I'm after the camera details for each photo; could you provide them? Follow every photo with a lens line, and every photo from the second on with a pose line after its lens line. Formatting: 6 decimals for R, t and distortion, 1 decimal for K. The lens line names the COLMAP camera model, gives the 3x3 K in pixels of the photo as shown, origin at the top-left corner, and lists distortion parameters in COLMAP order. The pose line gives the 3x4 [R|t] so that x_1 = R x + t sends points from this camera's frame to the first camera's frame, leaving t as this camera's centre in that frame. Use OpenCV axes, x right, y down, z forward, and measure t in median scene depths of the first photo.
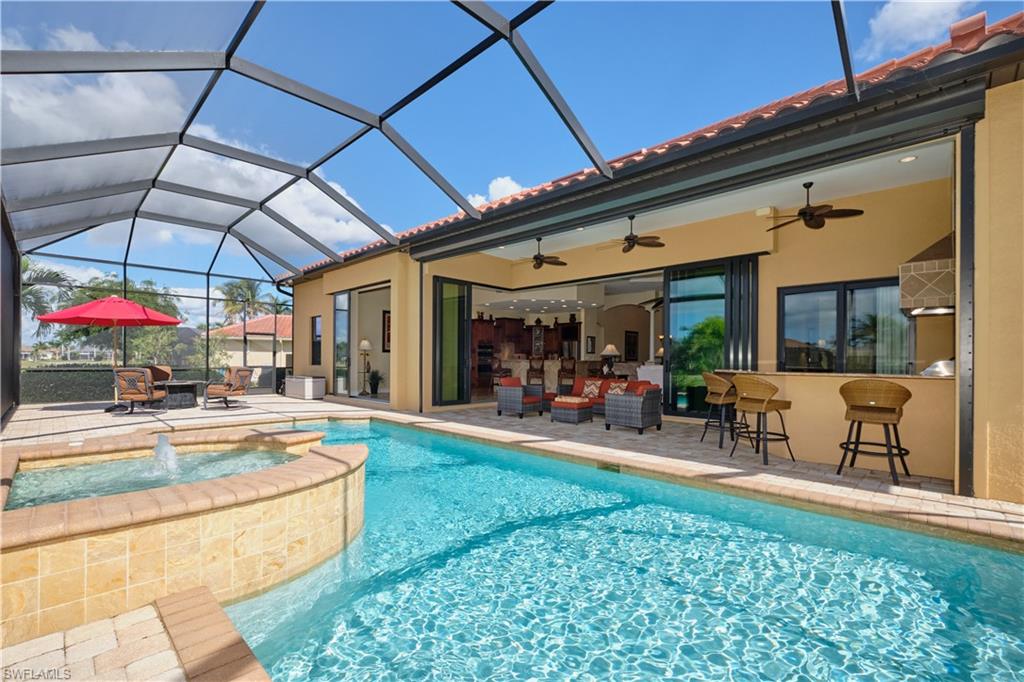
lens RADIAL K [[449.7, 0, 499.9], [0, 449.7, 336.4], [0, 0, 1]] dist [-0.000968, -0.000620]
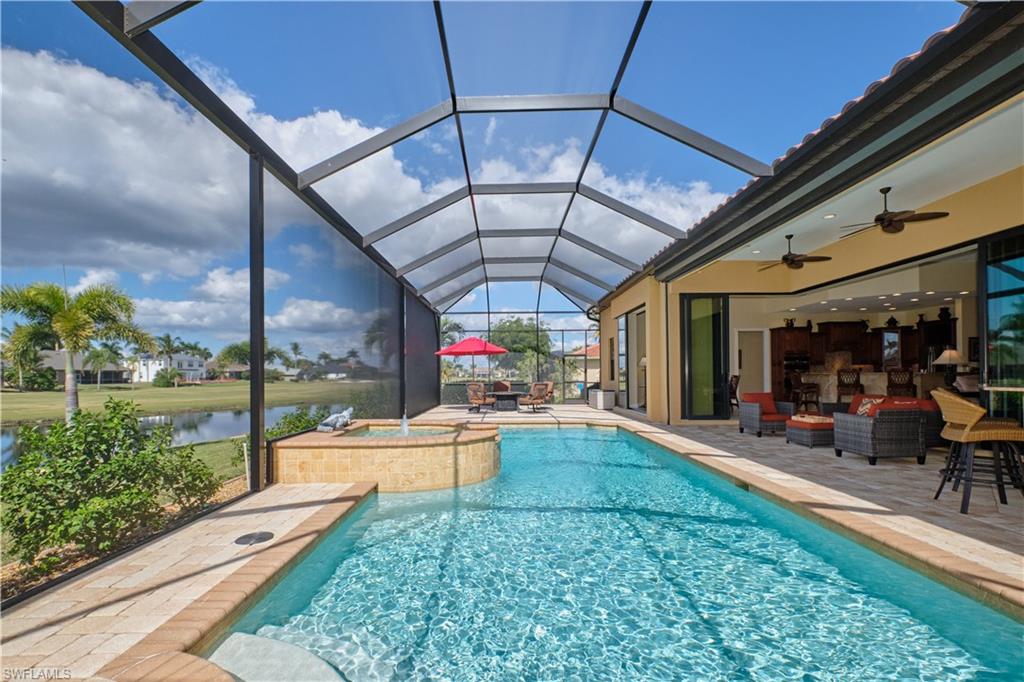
lens RADIAL K [[449.7, 0, 499.9], [0, 449.7, 336.4], [0, 0, 1]] dist [-0.000968, -0.000620]
pose [[0.703403, -0.073535, -0.706977, 0.290442], [0.049565, 0.997287, -0.054417, -0.000199], [0.709061, 0.003236, 0.705140, -0.025867]]
